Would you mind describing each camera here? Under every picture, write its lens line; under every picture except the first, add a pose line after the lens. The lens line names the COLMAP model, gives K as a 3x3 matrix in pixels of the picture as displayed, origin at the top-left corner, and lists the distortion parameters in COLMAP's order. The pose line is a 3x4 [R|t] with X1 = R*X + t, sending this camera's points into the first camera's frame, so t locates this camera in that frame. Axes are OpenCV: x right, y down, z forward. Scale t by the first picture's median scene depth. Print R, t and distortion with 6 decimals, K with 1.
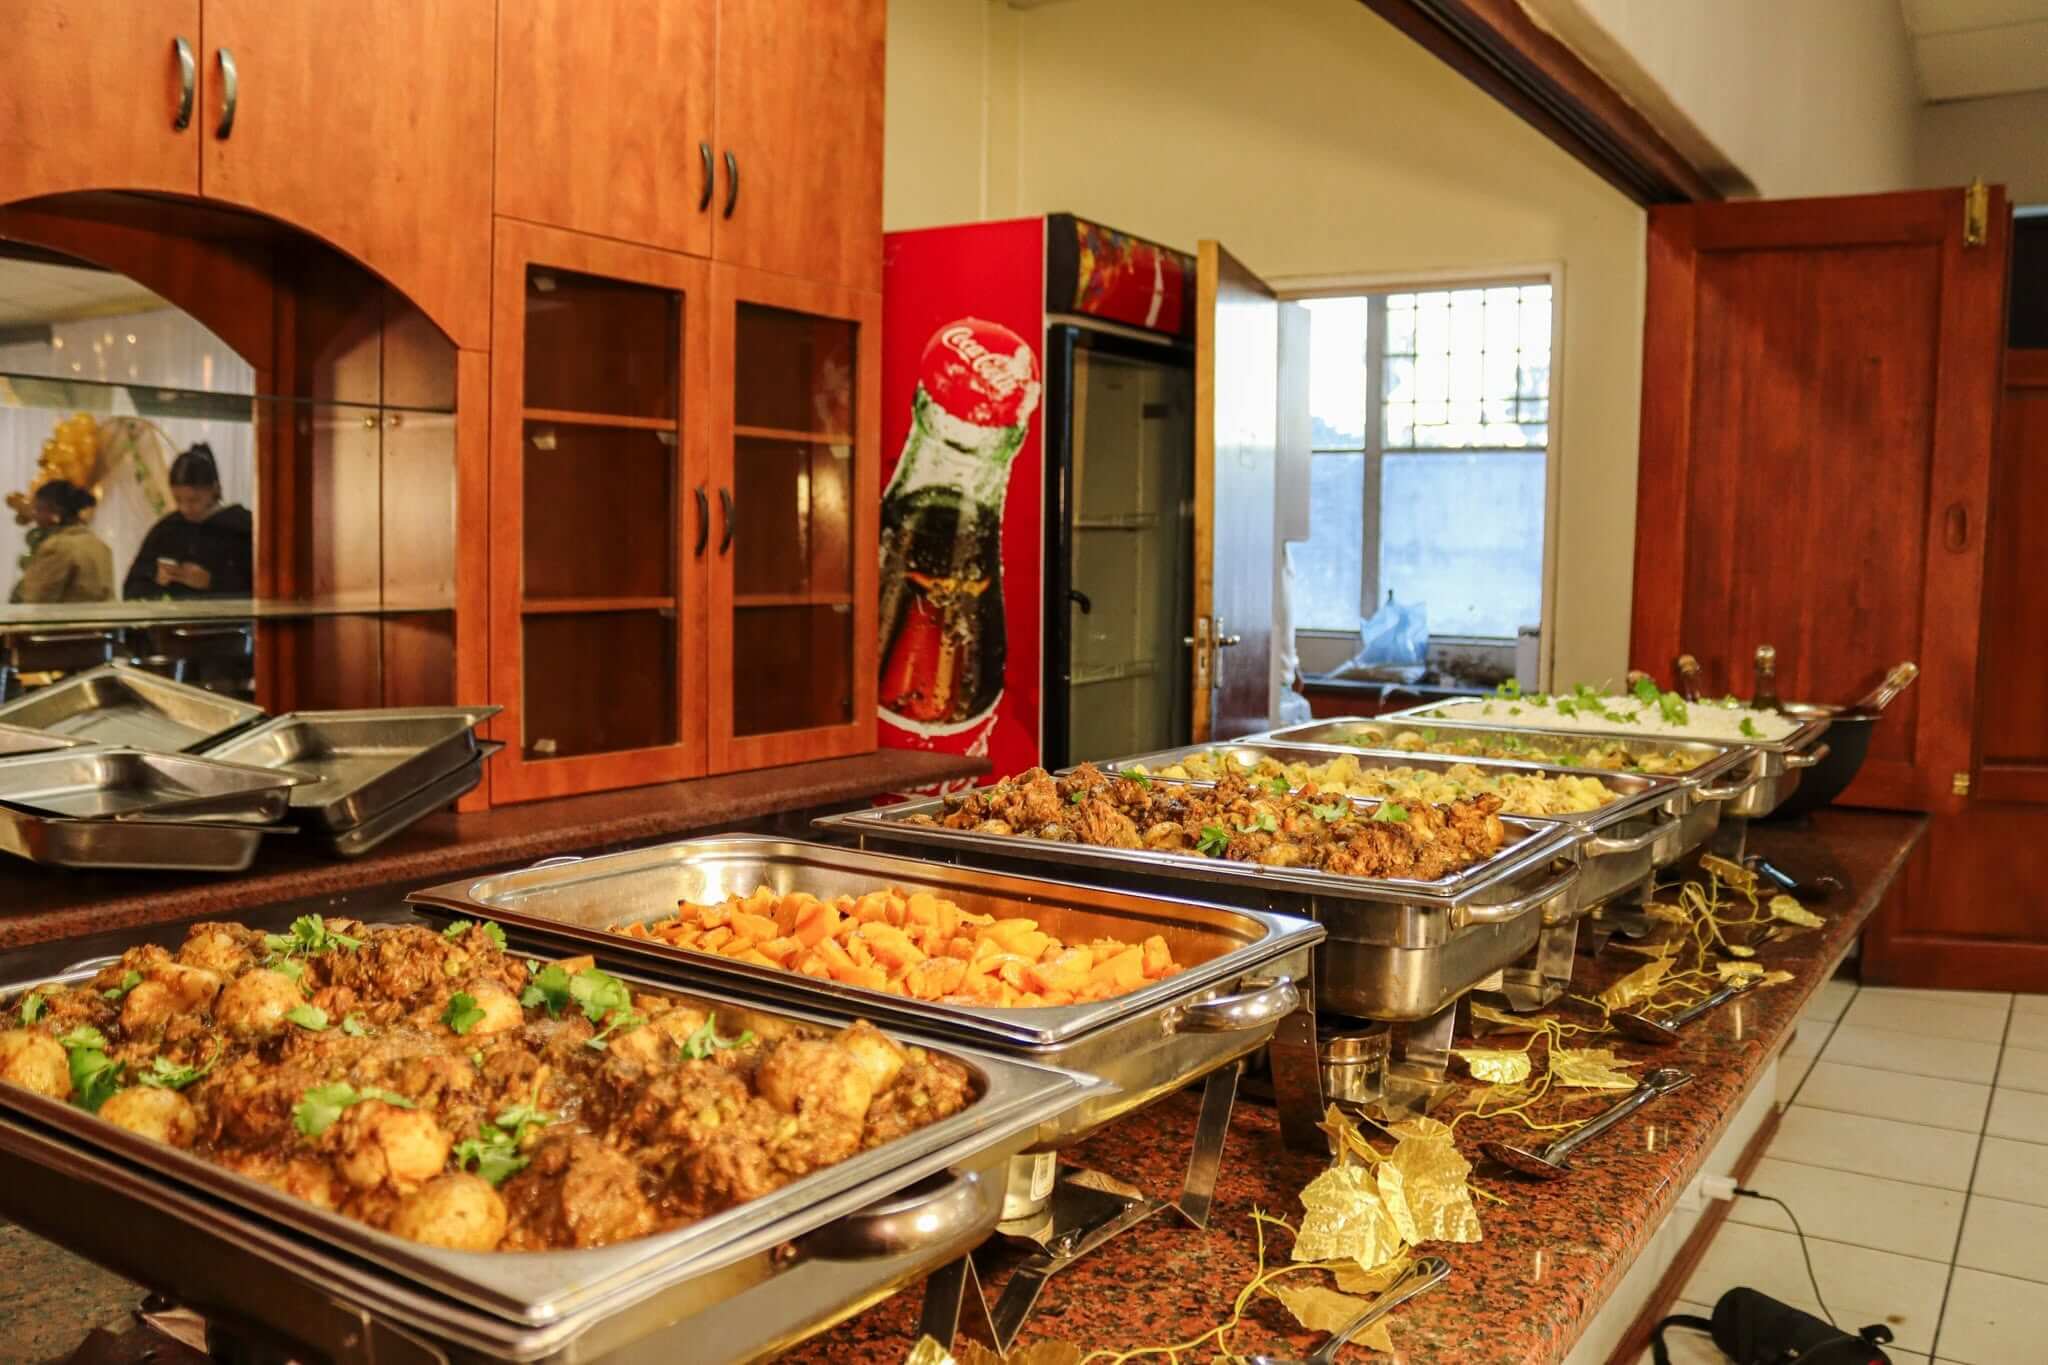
lens RADIAL K [[1713.3, 0, 1024.0], [0, 1713.3, 682.5], [0, 0, 1]] dist [-0.156630, 0.152269]
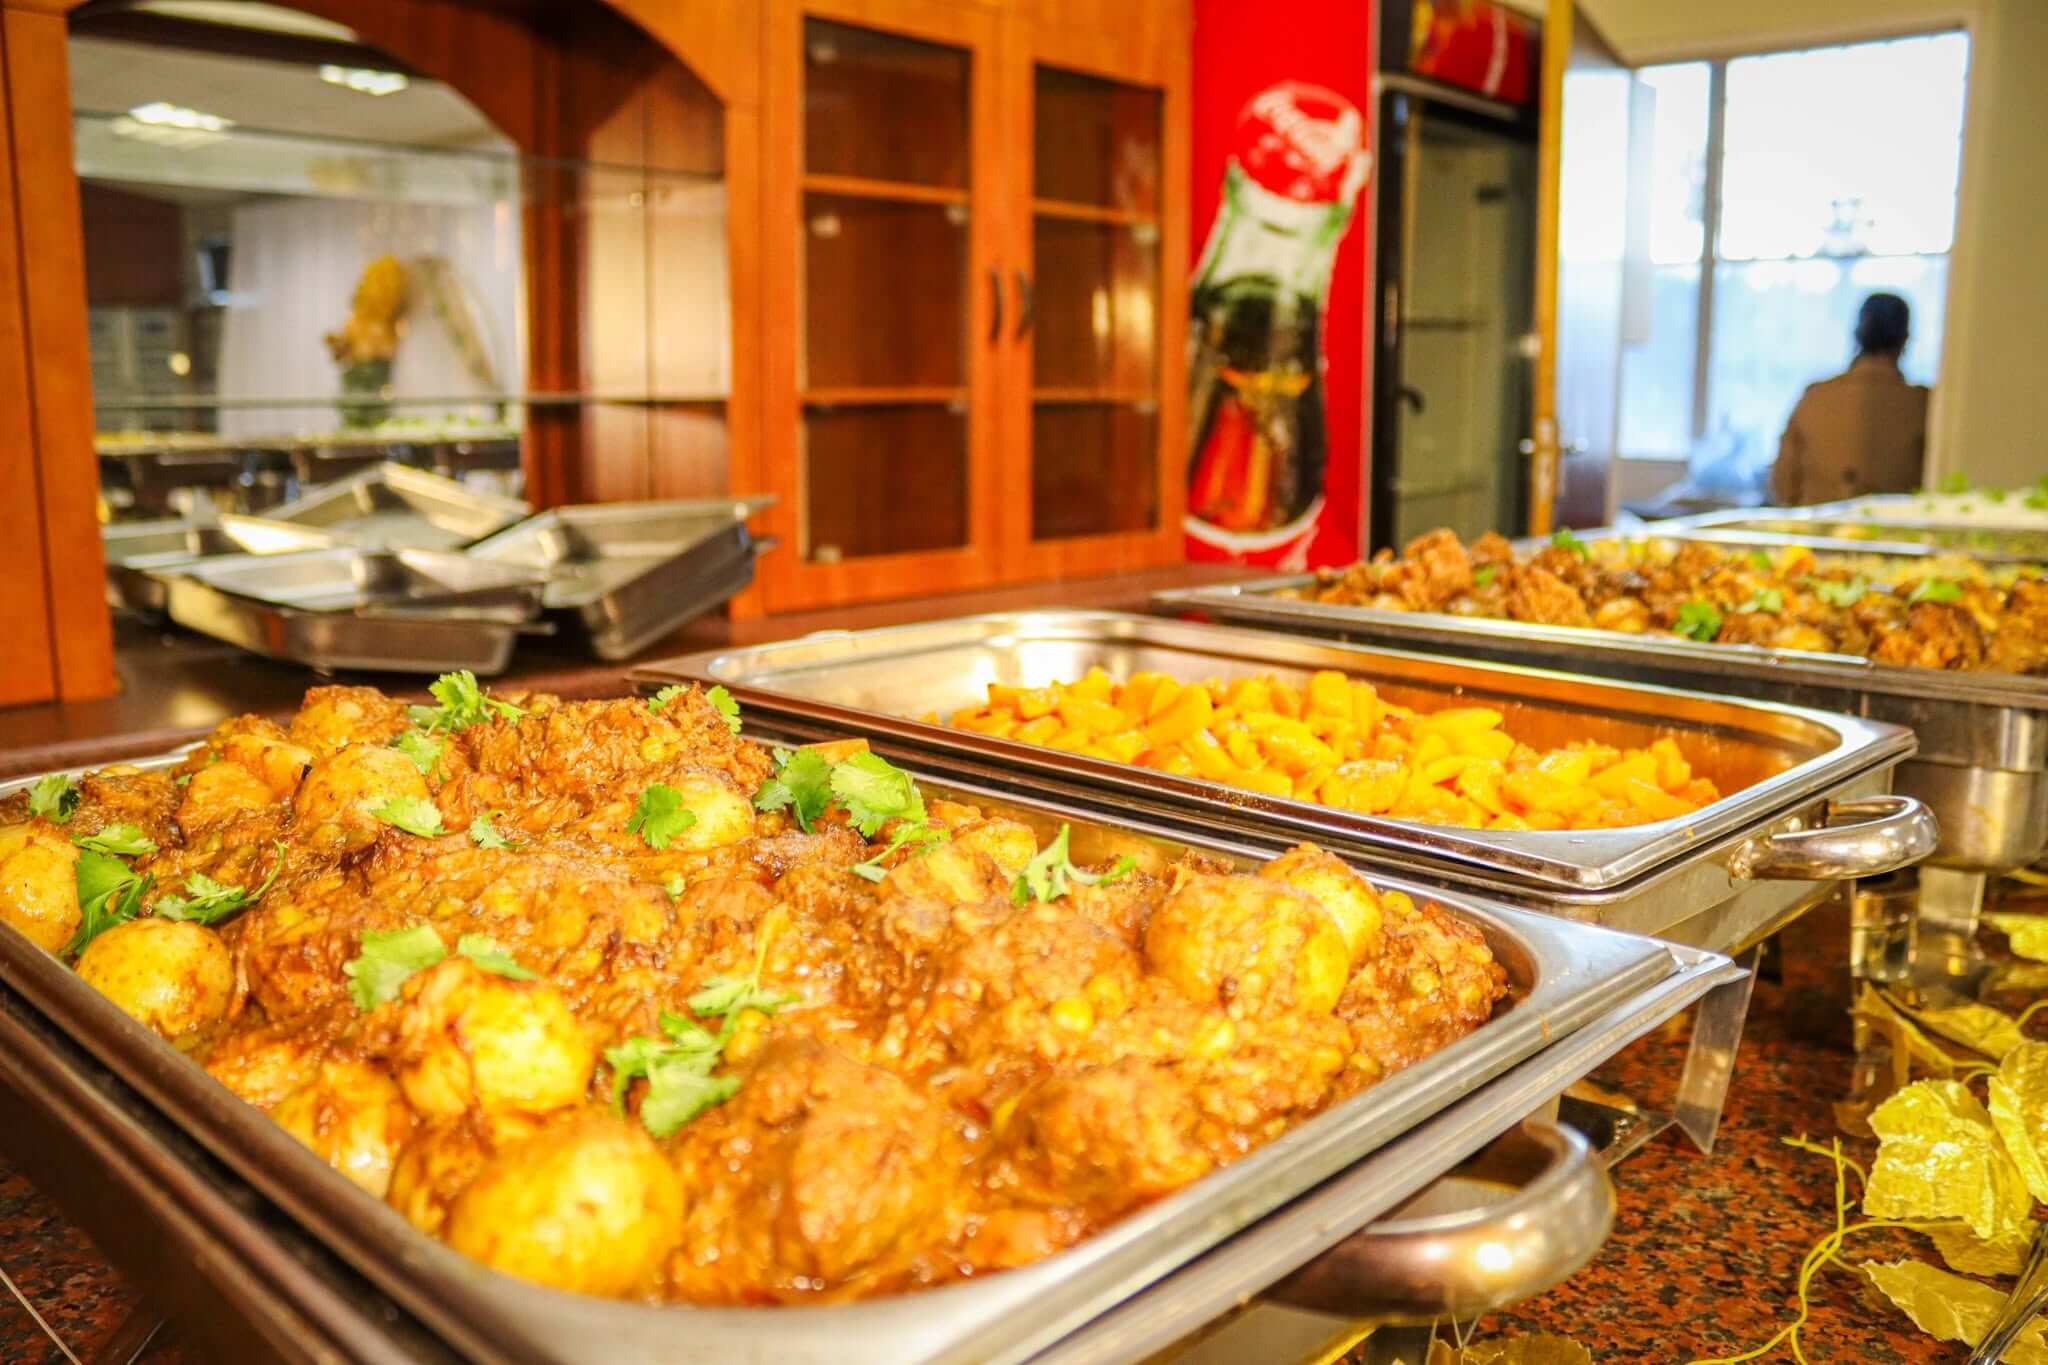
lens RADIAL K [[1713.3, 0, 1024.0], [0, 1713.3, 682.5], [0, 0, 1]] dist [-0.156630, 0.152269]
pose [[0.986397, 0.018530, -0.163334, -0.070285], [-0.003062, 0.995525, 0.094453, 0.062339], [0.164354, -0.092668, 0.982039, 0.290540]]
